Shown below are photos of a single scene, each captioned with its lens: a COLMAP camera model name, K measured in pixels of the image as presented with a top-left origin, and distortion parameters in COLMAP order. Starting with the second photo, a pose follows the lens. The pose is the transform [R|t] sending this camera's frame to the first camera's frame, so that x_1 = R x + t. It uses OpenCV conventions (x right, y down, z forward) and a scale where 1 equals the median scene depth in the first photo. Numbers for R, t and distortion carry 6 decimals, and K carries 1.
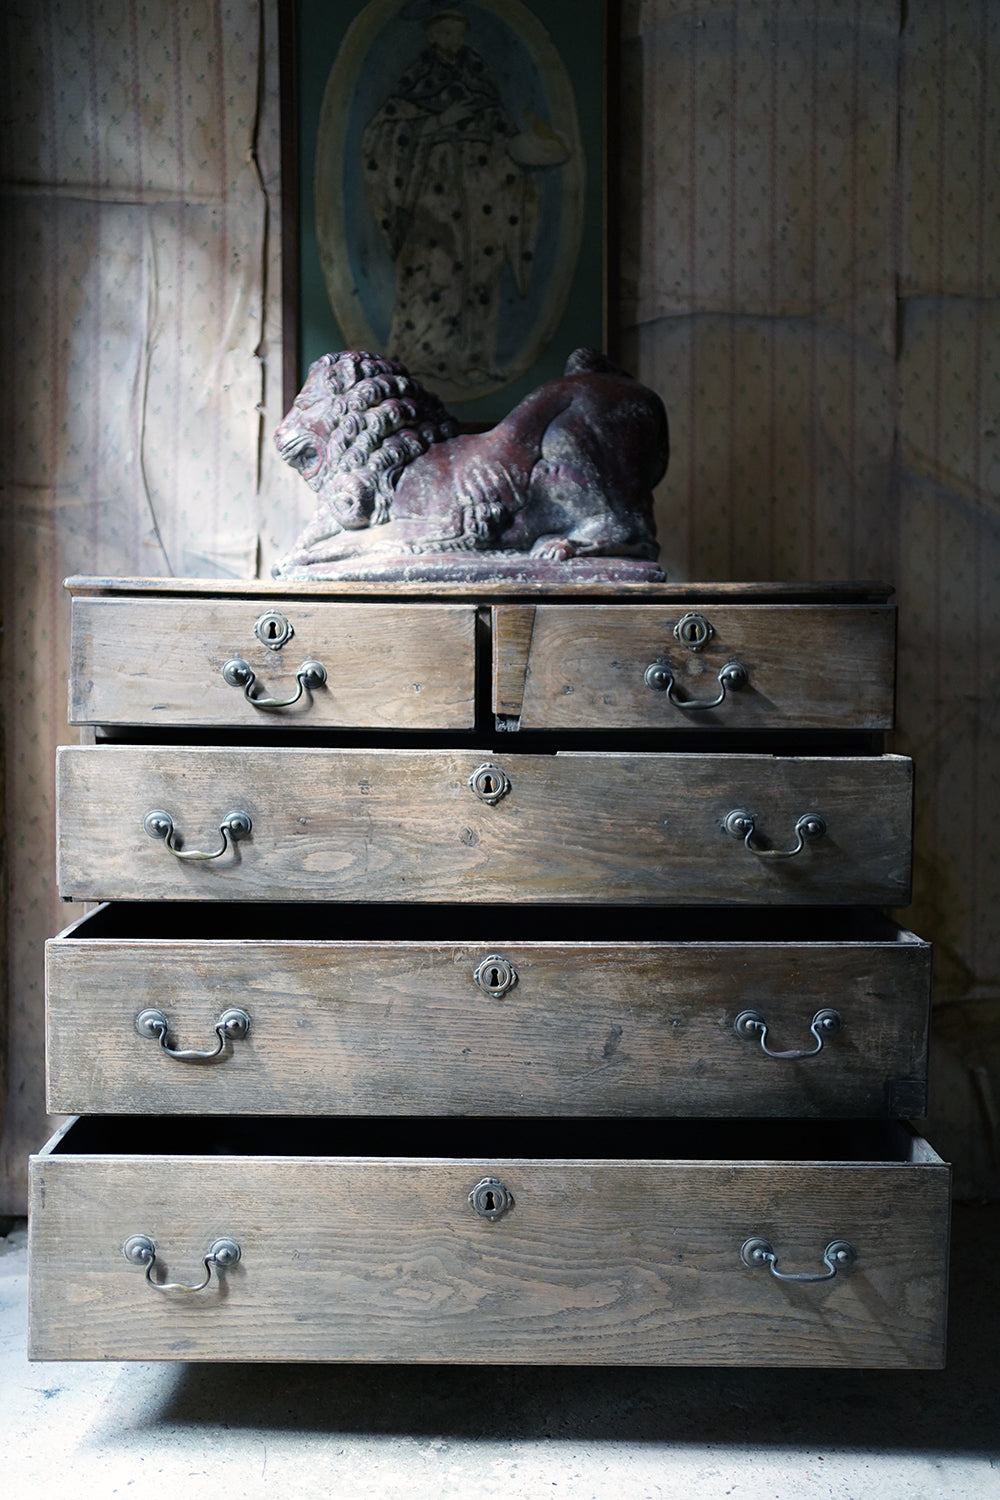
lens RADIAL K [[1533.9, 0, 518.3], [0, 1533.9, 802.6], [0, 0, 1]] dist [0.007928, 0.000000]
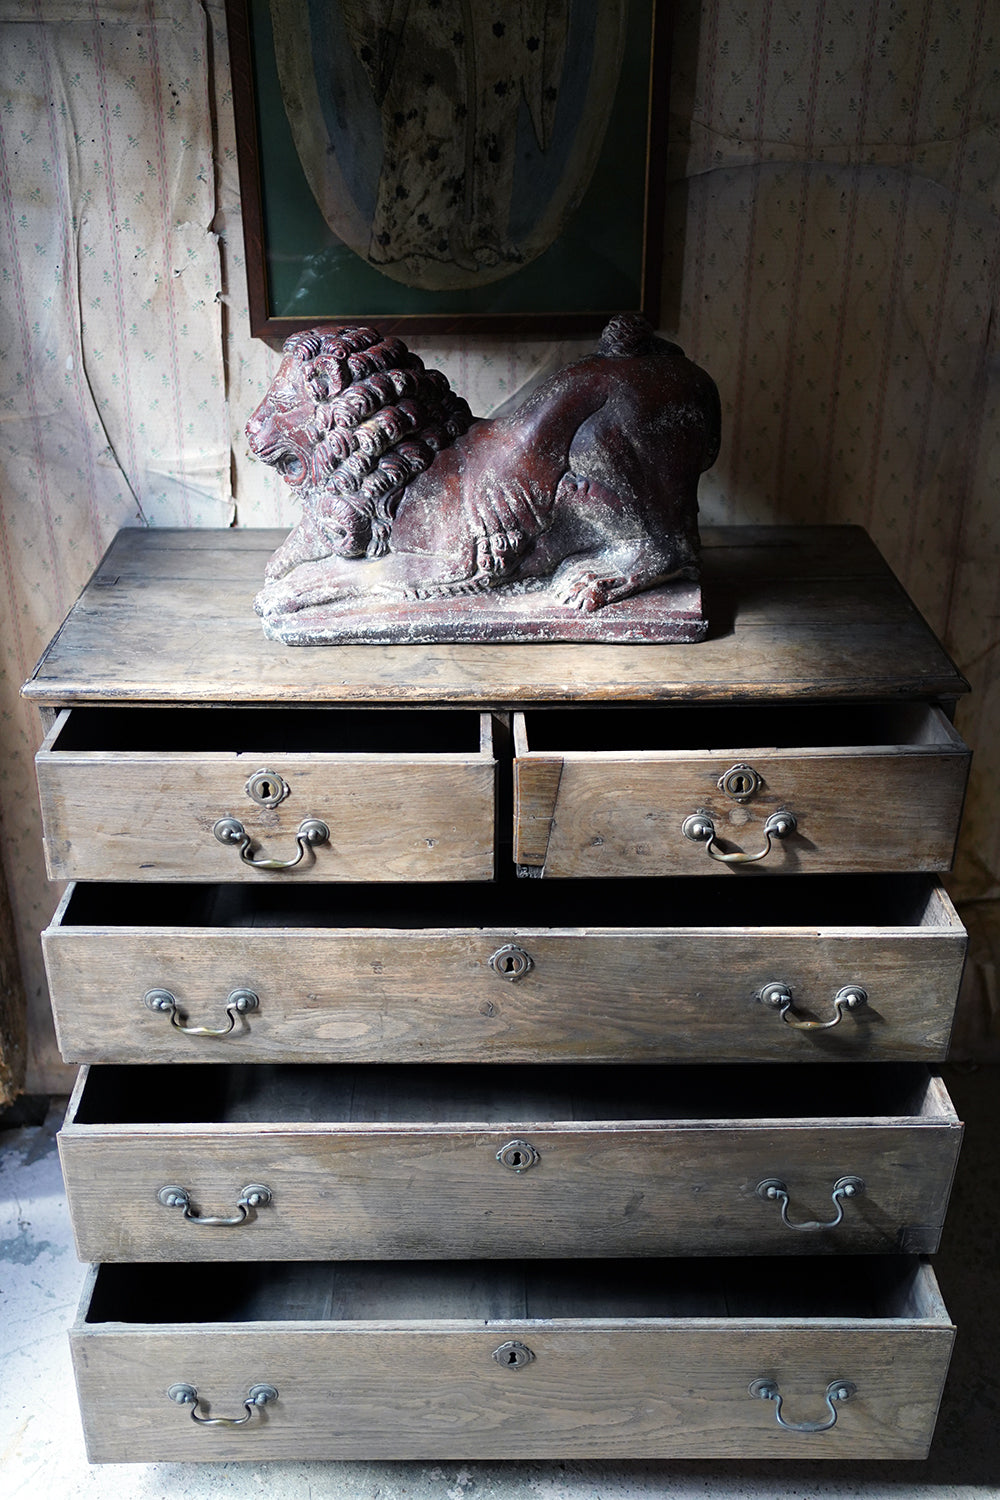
lens RADIAL K [[1533.9, 0, 519.5], [0, 1533.9, 774.9], [0, 0, 1]] dist [0.007928, 0.000000]
pose [[0.999942, 0.001573, 0.010627, -0.020491], [-0.005961, 0.904221, 0.427024, -0.439972], [-0.008937, -0.427062, 0.904178, 0.175480]]
